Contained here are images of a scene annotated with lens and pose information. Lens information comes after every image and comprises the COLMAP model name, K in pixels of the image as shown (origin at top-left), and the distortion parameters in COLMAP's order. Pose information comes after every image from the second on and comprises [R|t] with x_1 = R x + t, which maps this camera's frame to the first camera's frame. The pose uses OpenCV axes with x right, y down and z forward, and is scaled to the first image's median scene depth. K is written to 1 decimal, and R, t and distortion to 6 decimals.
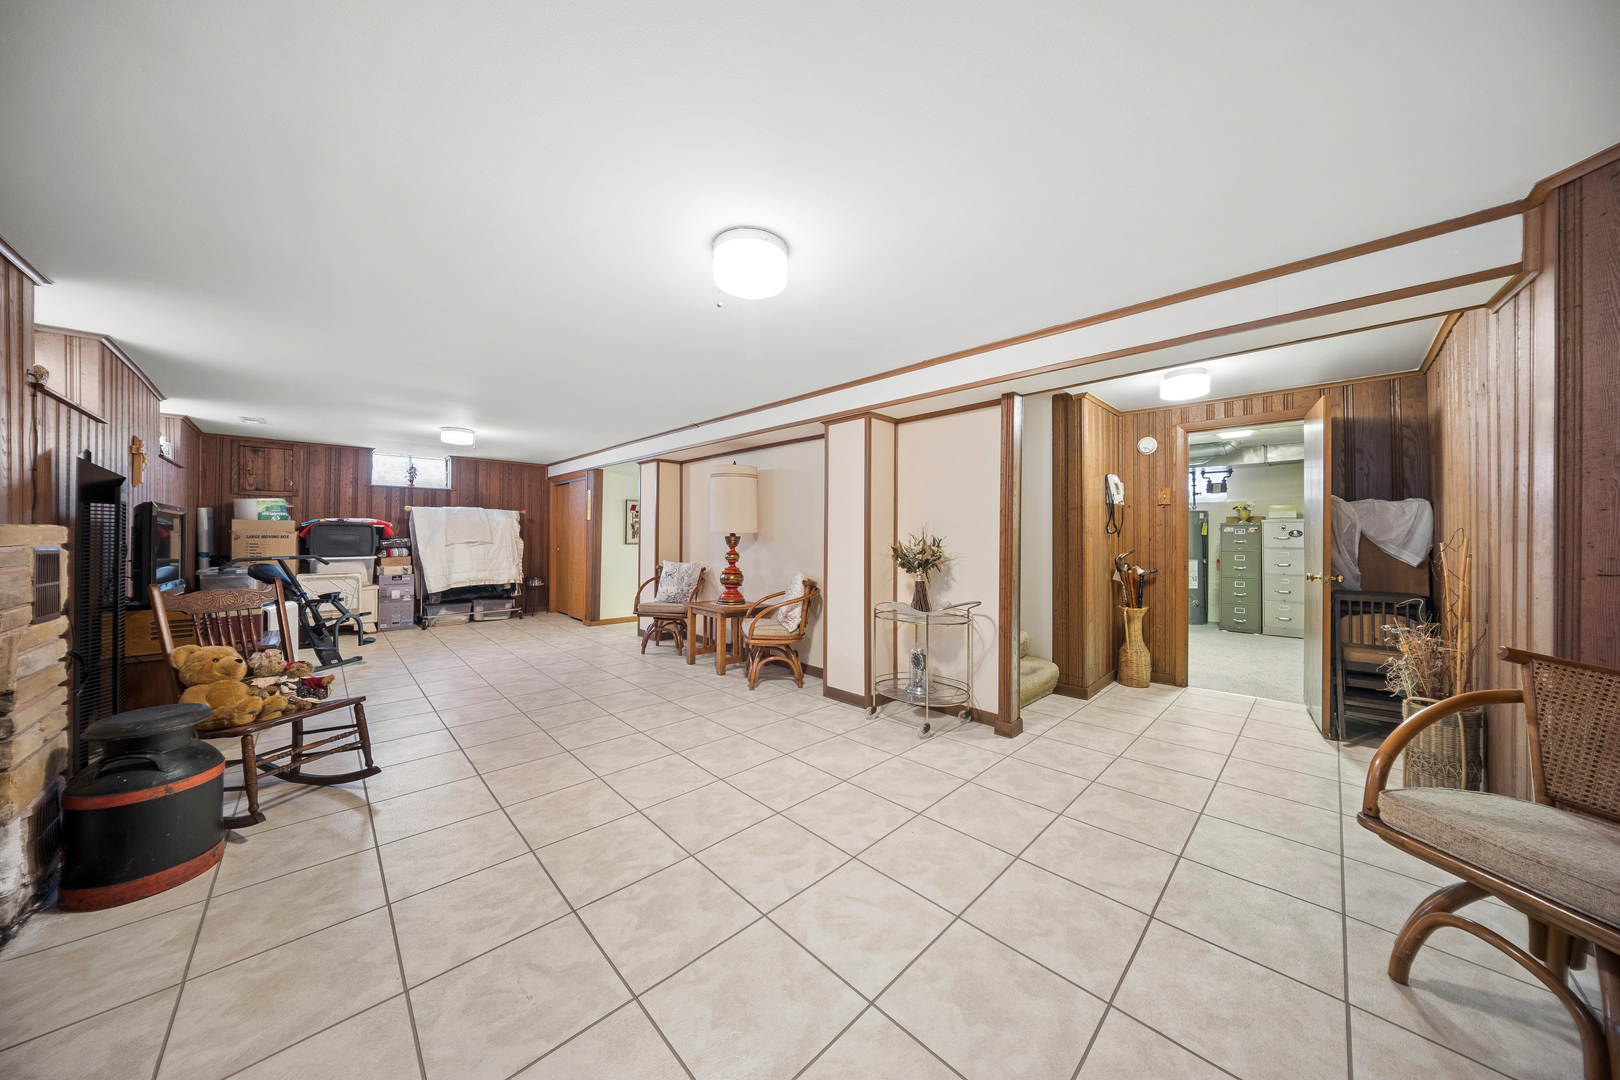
lens RADIAL K [[511.6, 0, 814.8], [0, 511.6, 532.2], [0, 0, 1]] dist [-0.000834, 0.000029]
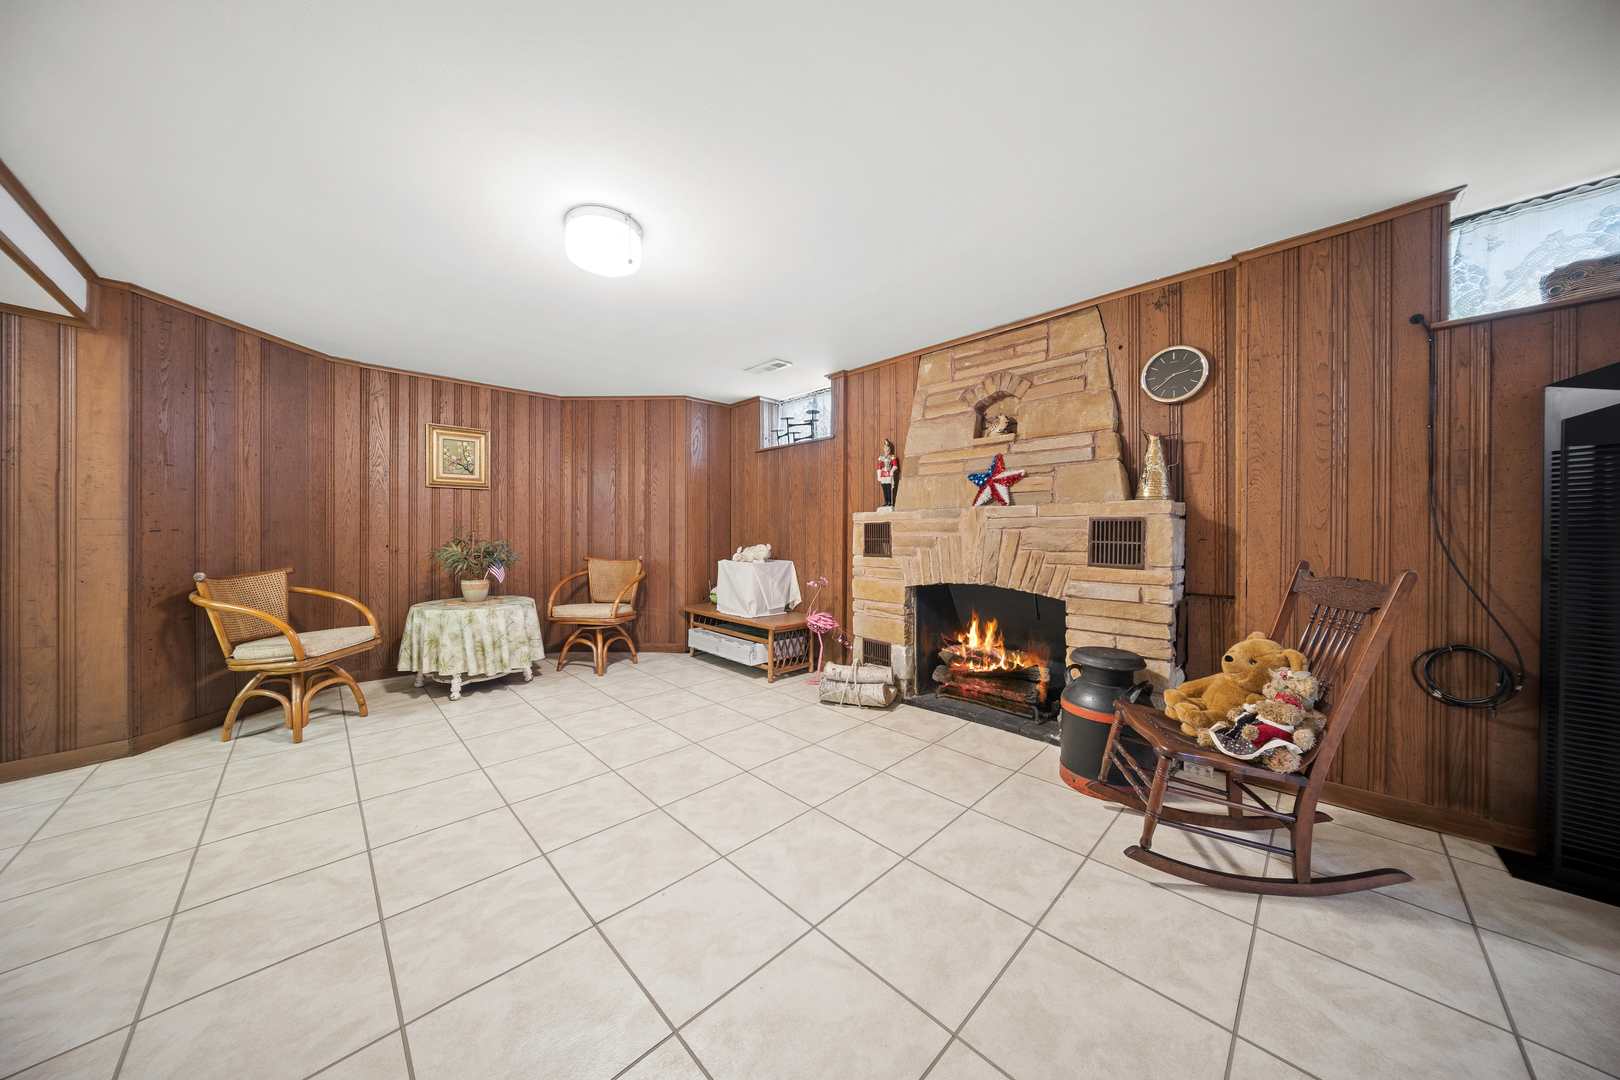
lens RADIAL K [[511.6, 0, 814.8], [0, 511.6, 532.2], [0, 0, 1]] dist [-0.000834, 0.000029]
pose [[-0.999977, -0.000103, -0.006728, -0.477513], [-0.000092, 0.999999, -0.001689, 0.058583], [0.006728, -0.001689, -0.999976, 1.778604]]
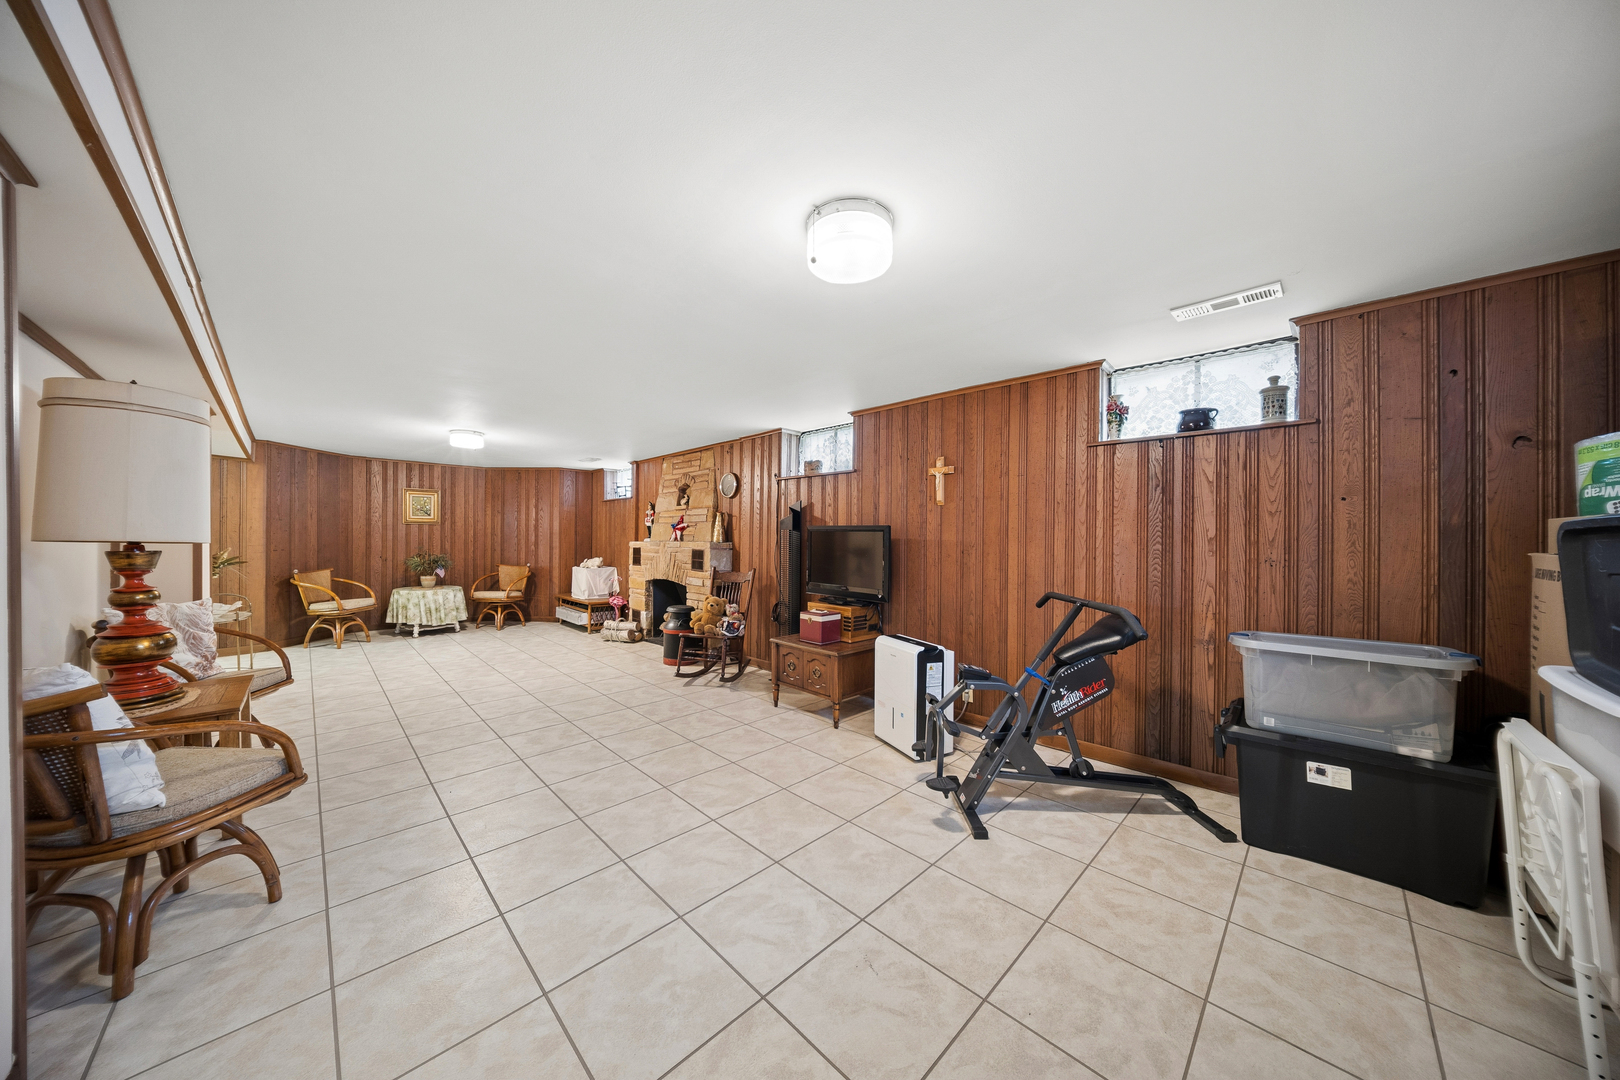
lens RADIAL K [[519.8, 0, 805.2], [0, 519.8, 543.6], [0, 0, 1]] dist [-0.000119, 0.000012]
pose [[-0.999953, -0.009031, 0.003567, -1.631786], [-0.009017, 0.999951, 0.004009, -0.014292], [-0.003603, 0.003976, -0.999986, 3.187060]]
